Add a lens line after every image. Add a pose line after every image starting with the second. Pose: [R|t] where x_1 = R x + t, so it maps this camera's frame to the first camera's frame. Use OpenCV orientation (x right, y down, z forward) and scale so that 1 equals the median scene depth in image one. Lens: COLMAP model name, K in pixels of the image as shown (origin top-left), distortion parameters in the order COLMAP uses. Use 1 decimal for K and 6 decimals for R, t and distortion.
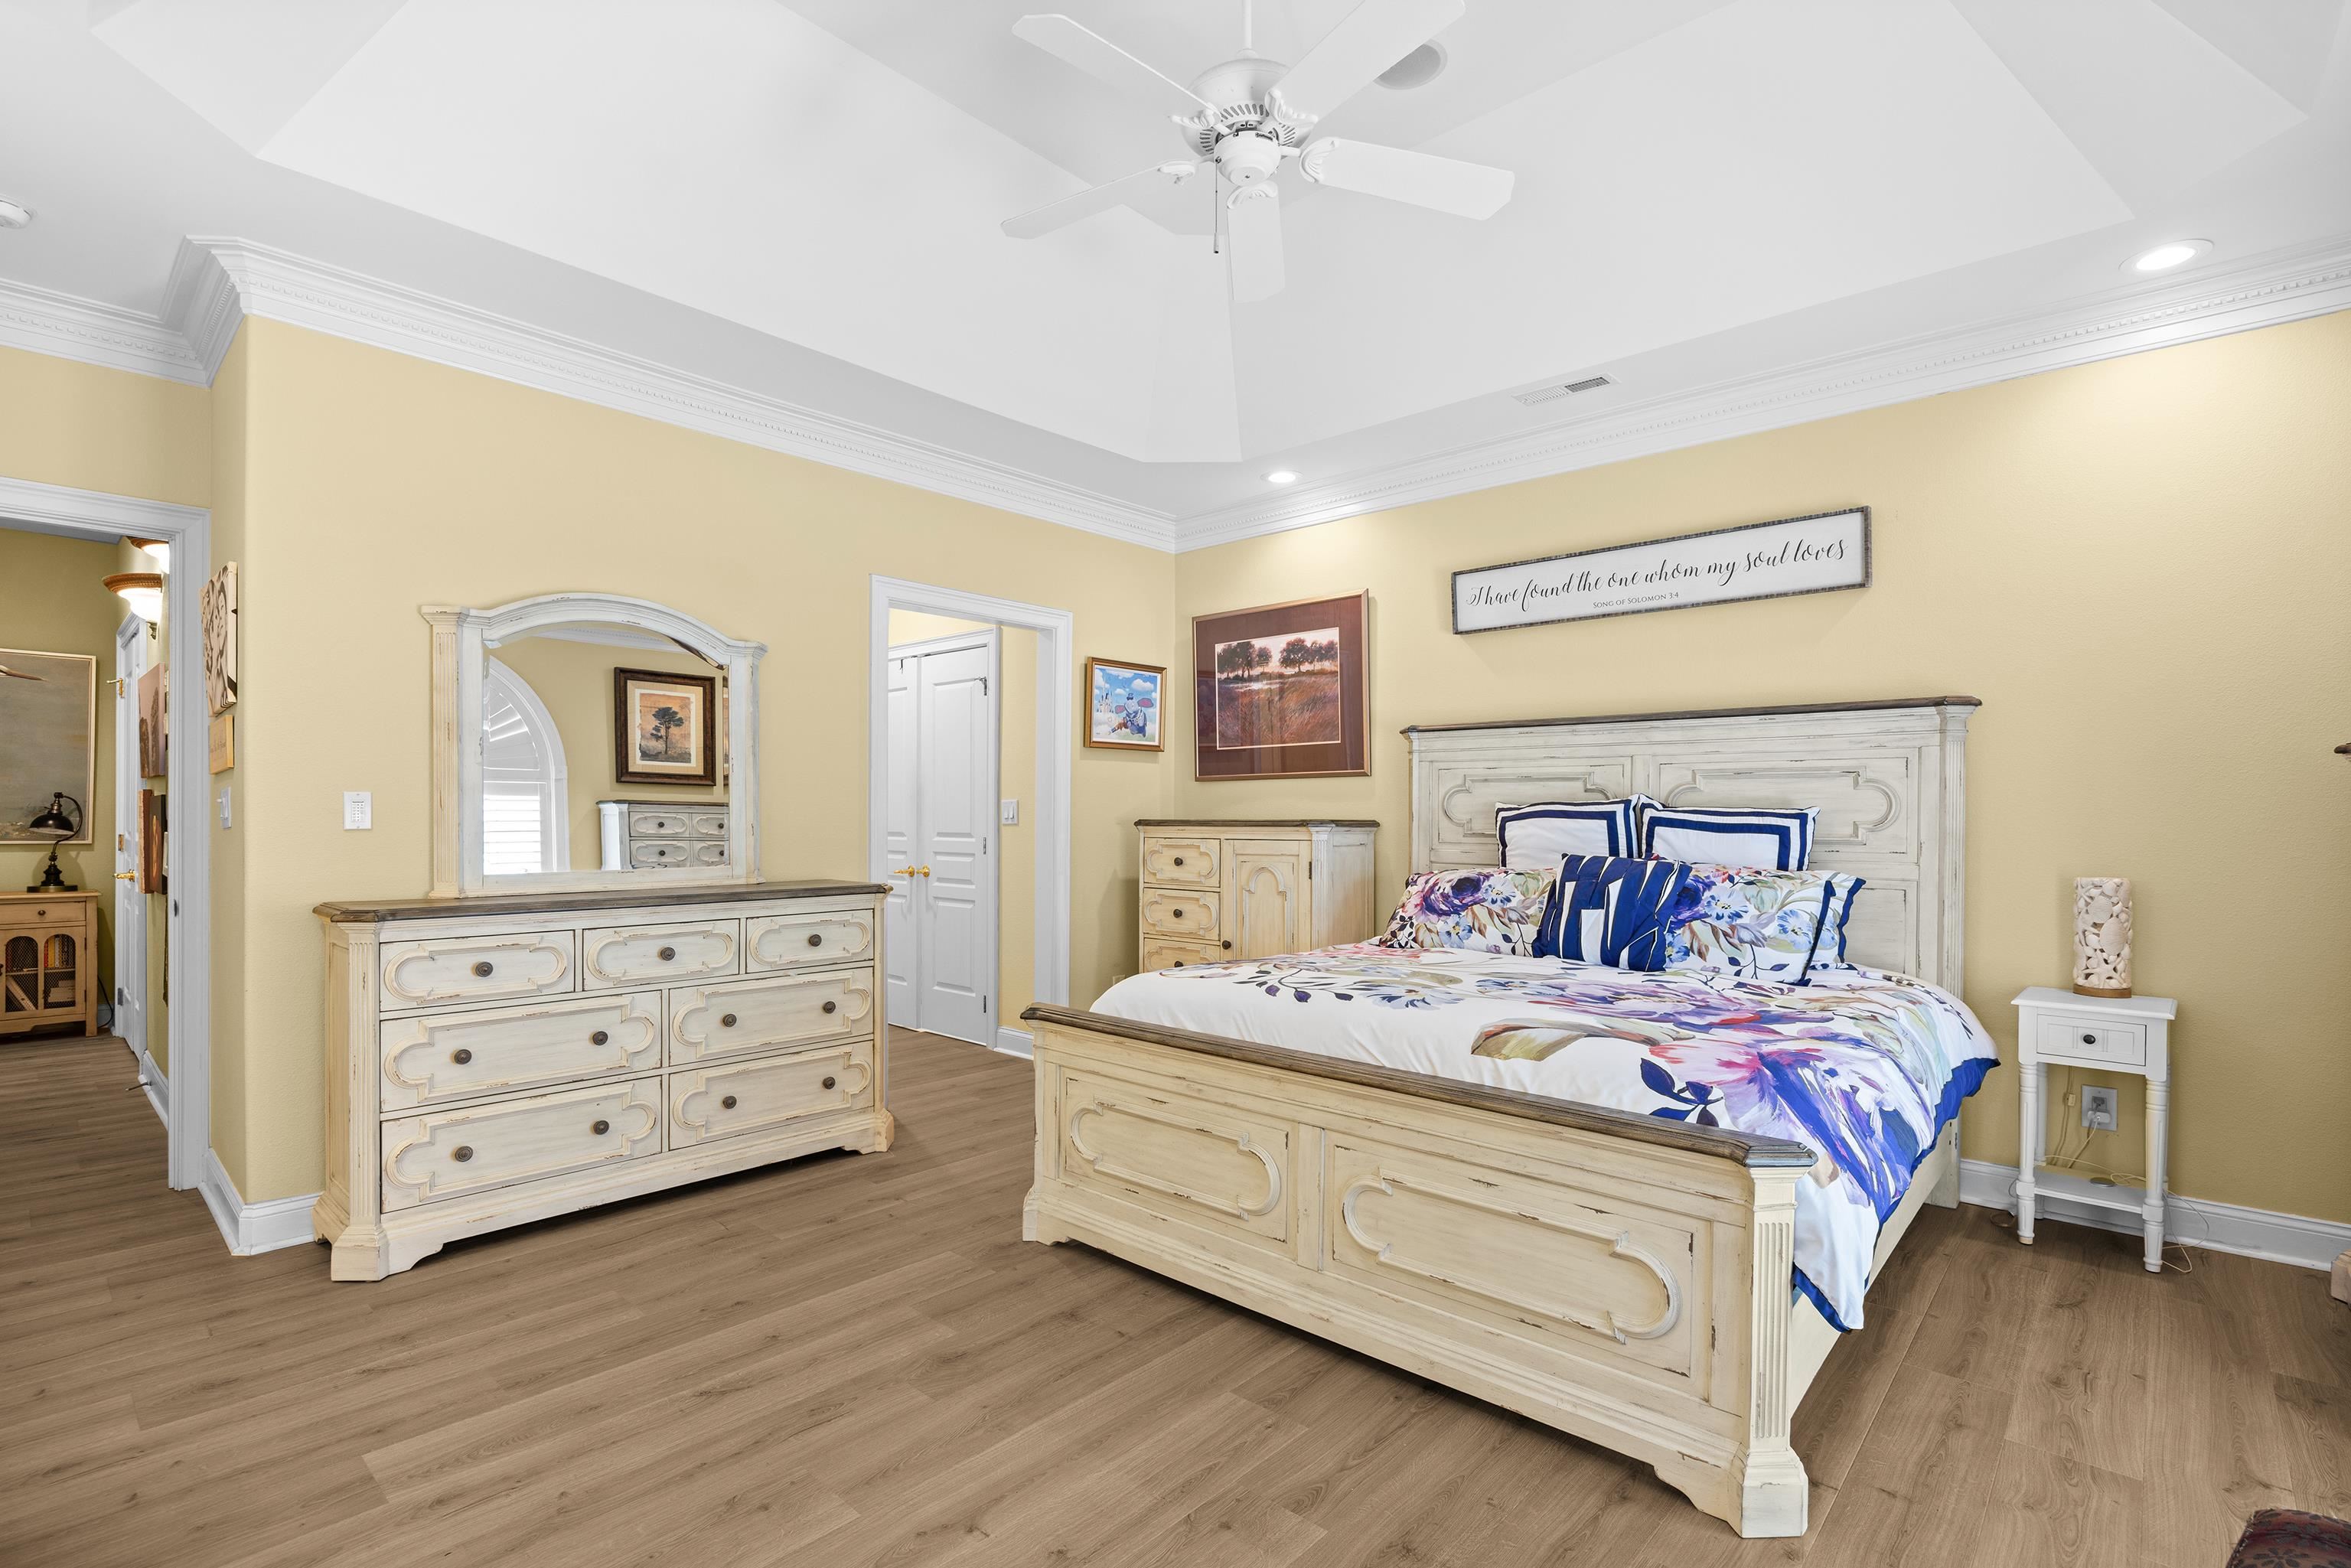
lens RADIAL K [[1101.3, 0, 1175.6], [0, 1101.3, 815.4], [0, 0, 1]] dist [-0.013176, 0.000113]
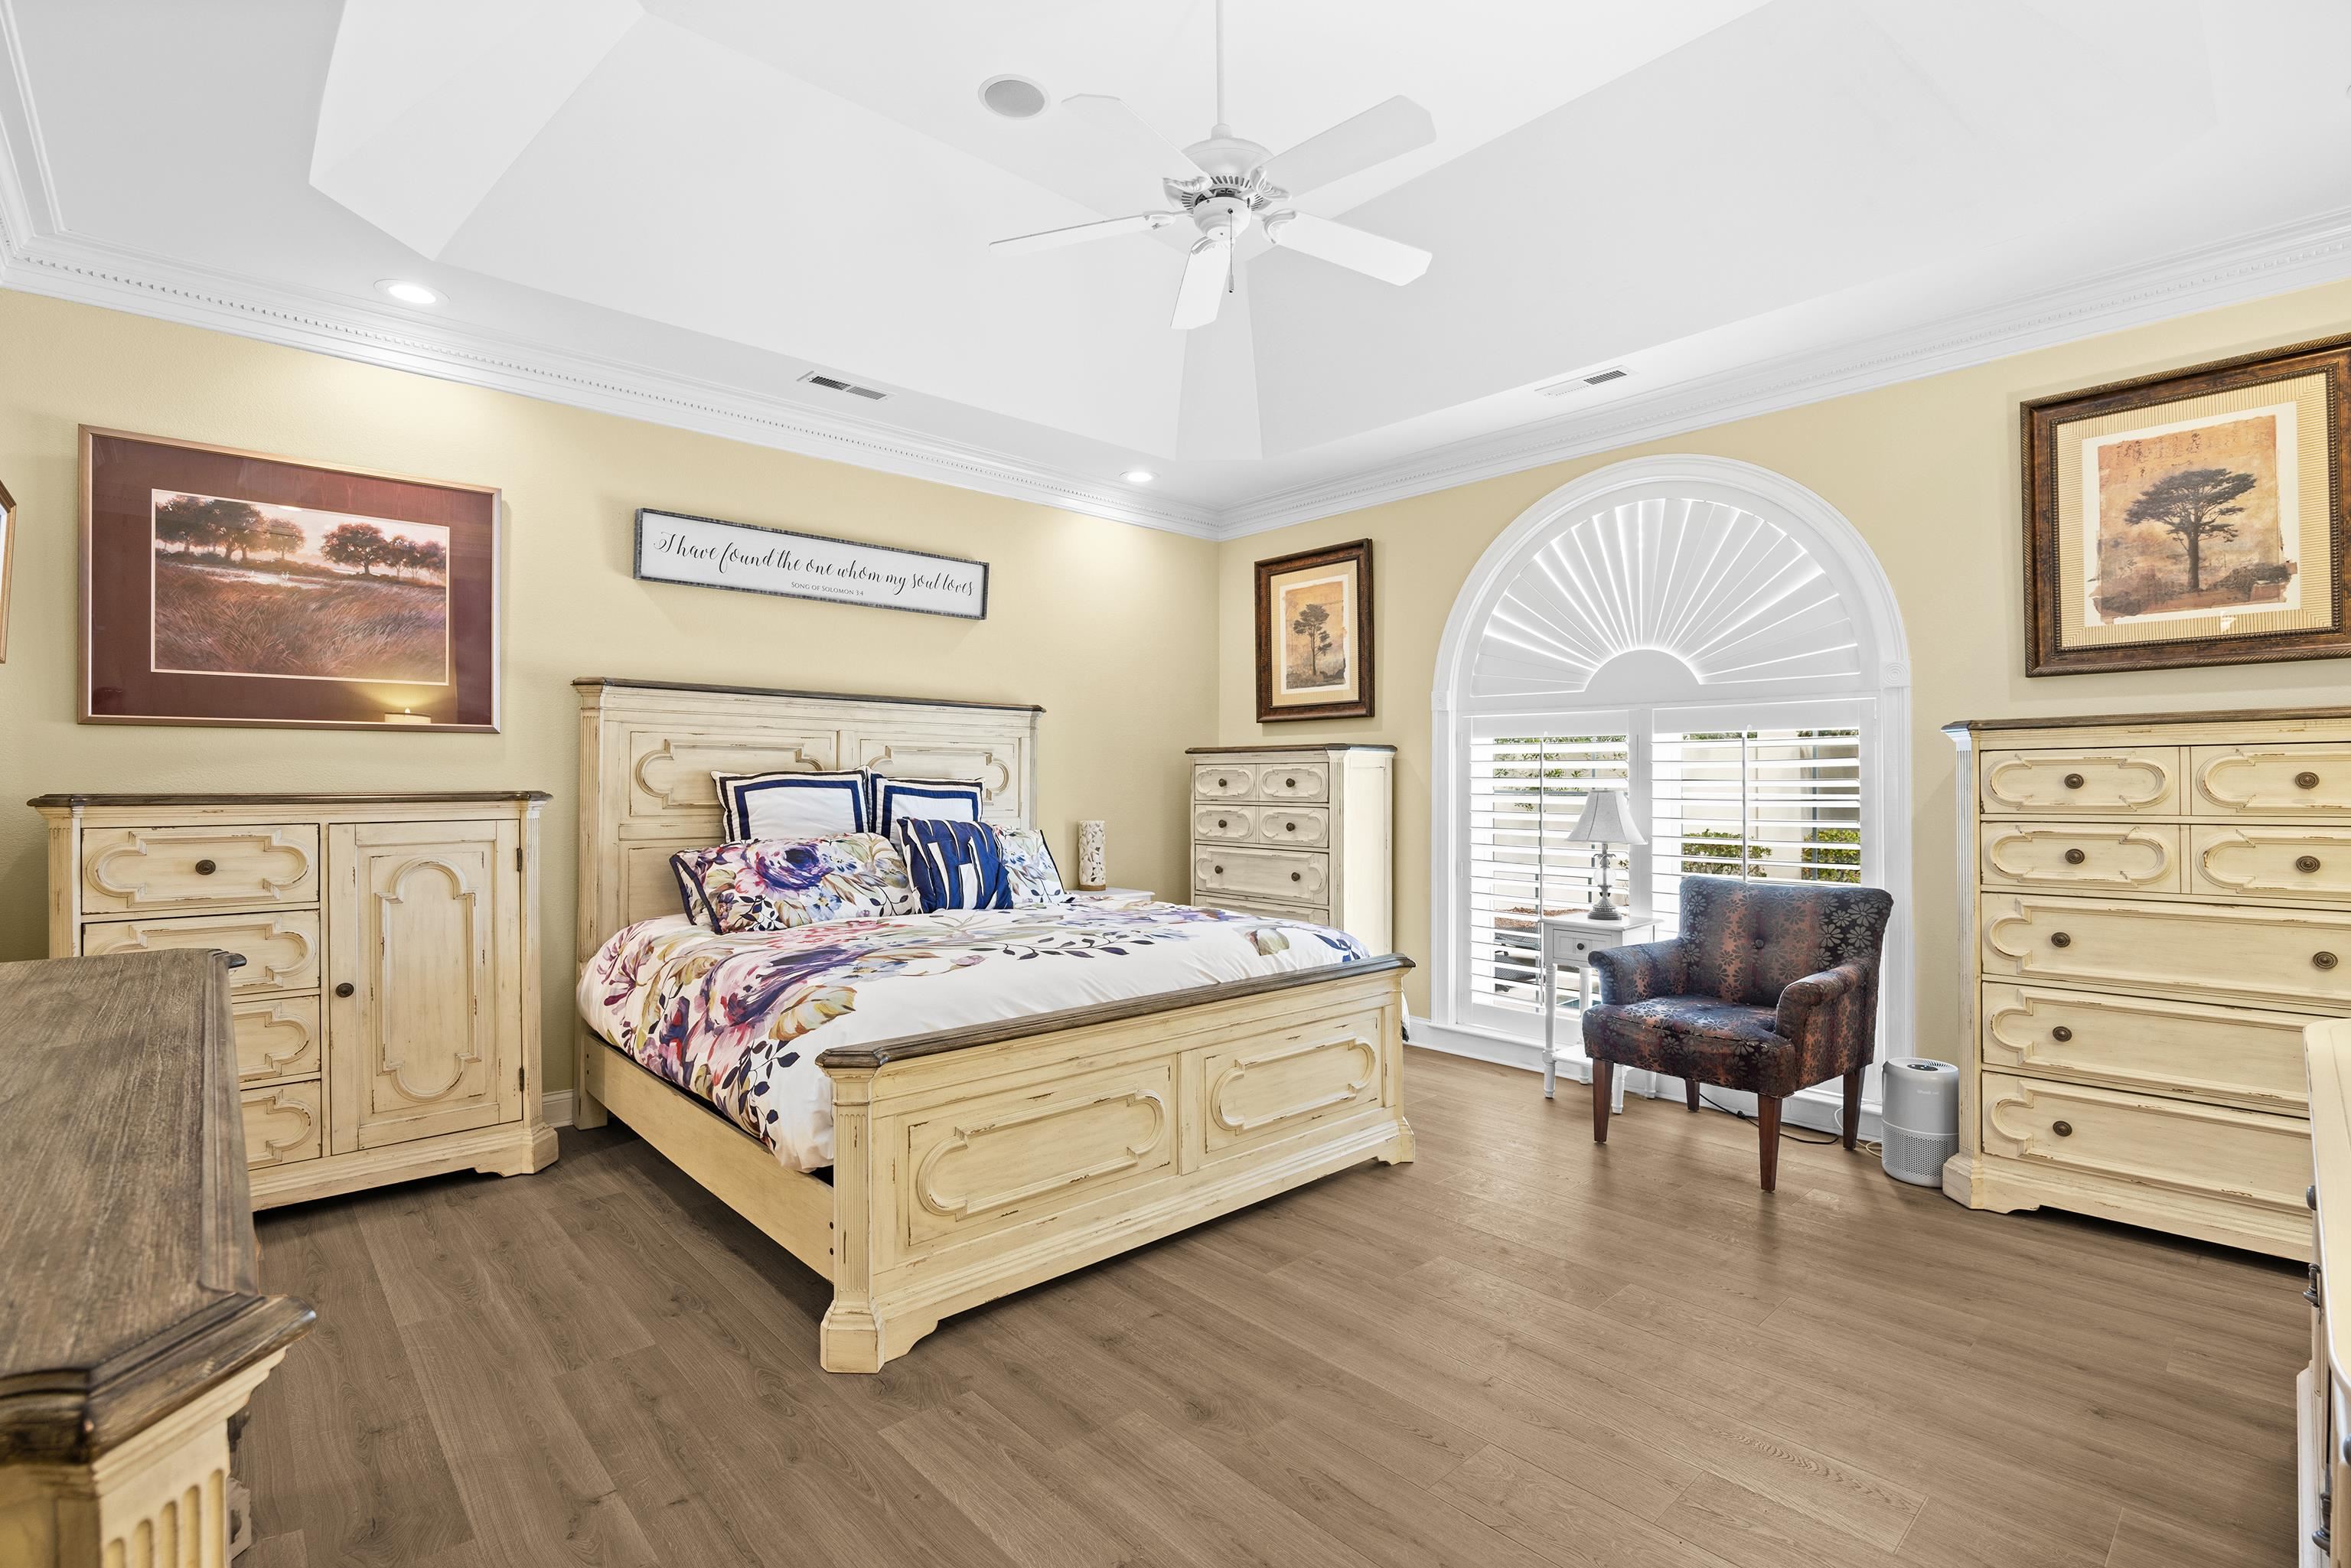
lens RADIAL K [[1073.8, 0, 1180.3], [0, 1073.8, 776.4], [0, 0, 1]] dist [-0.016355, 0.000425]
pose [[0.086904, 0.005203, 0.996203, -0.628675], [0.001199, 0.999985, -0.005328, -0.002091], [-0.996216, 0.001657, 0.086896, 0.562726]]
